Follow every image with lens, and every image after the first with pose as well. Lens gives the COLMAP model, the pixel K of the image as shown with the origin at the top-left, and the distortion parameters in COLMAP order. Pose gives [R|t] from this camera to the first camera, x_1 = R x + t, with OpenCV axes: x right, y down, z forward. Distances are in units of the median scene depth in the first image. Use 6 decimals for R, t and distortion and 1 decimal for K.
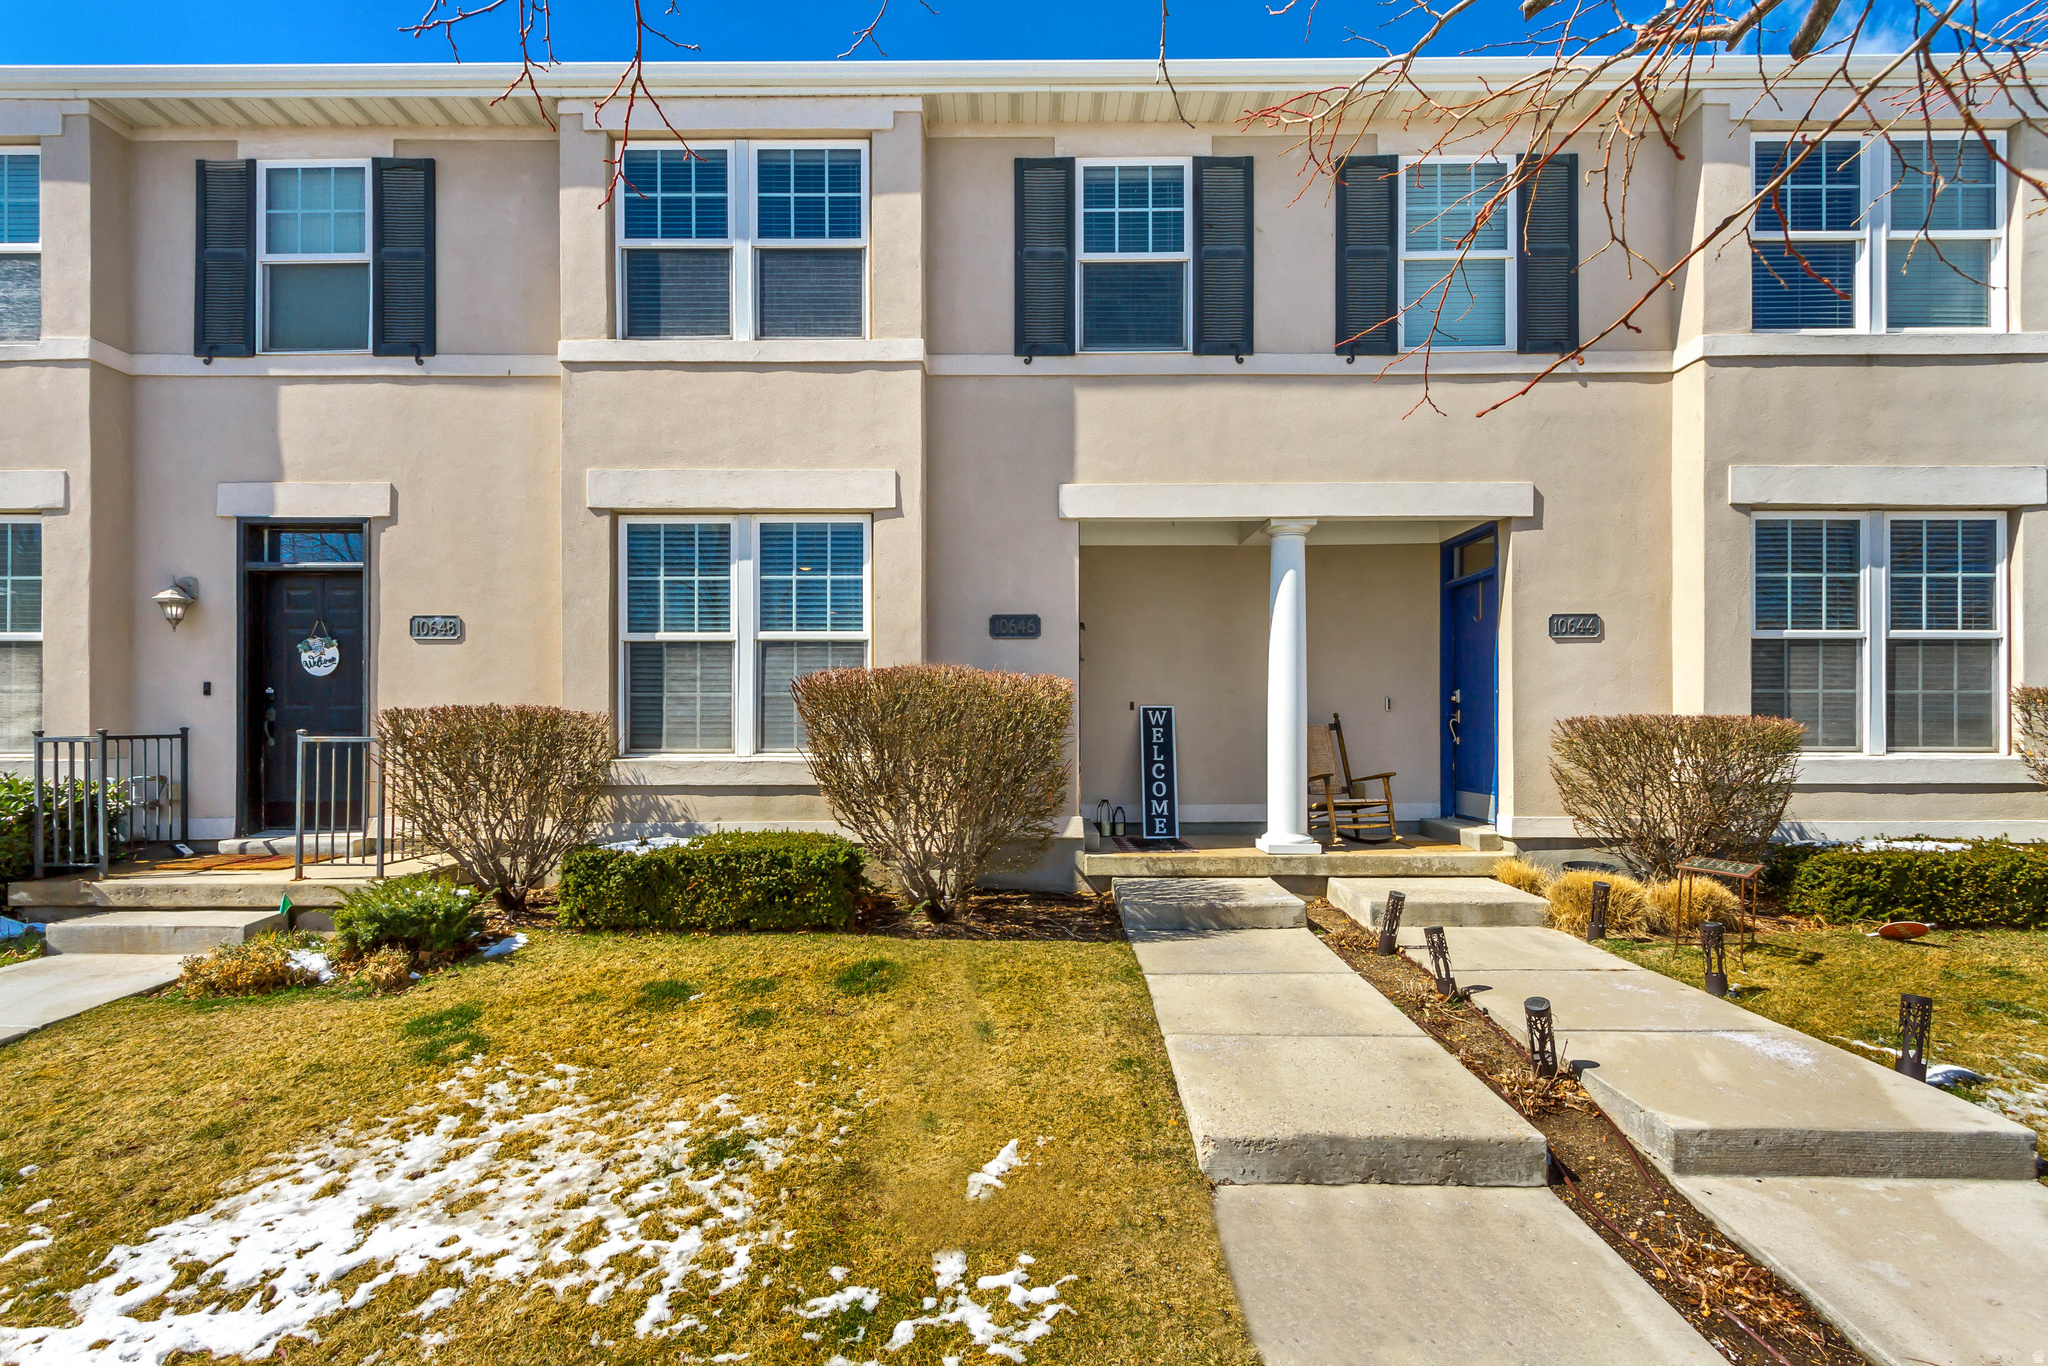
lens RADIAL K [[930.5, 0, 1025.6], [0, 930.5, 702.0], [0, 0, 1]] dist [0.006259, -0.001403]
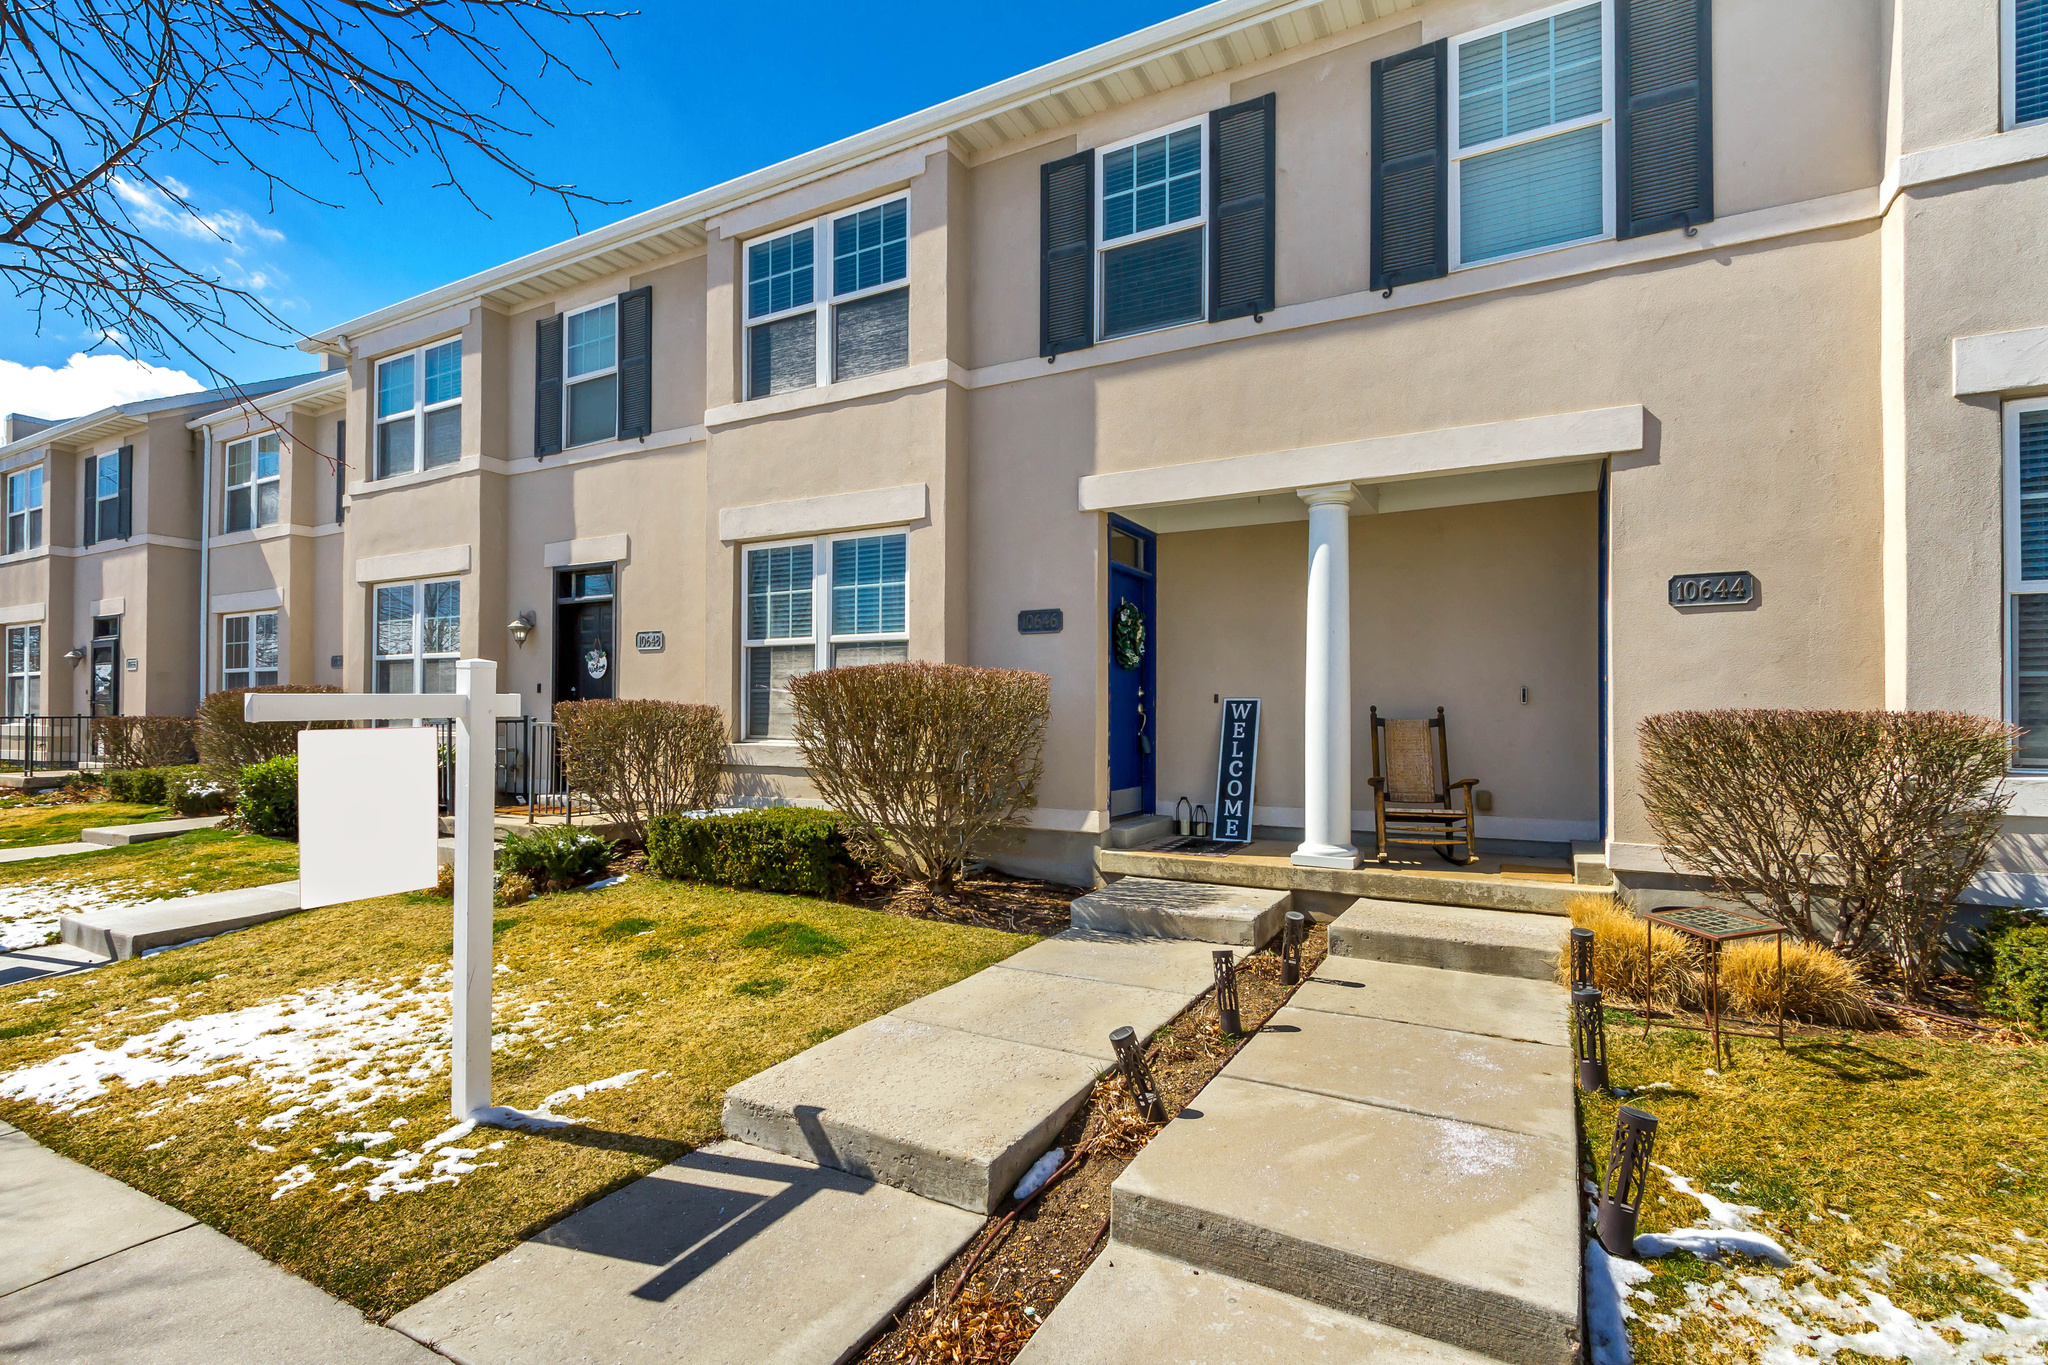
lens RADIAL K [[944.2, 0, 1024.0], [0, 944.2, 682.5], [0, 0, 1]] dist [0.007424, -0.001365]
pose [[0.879707, -0.010619, -0.475397, 0.471090], [0.004957, 0.999901, -0.013163, -0.000478], [0.475489, 0.009223, 0.879673, 0.081688]]
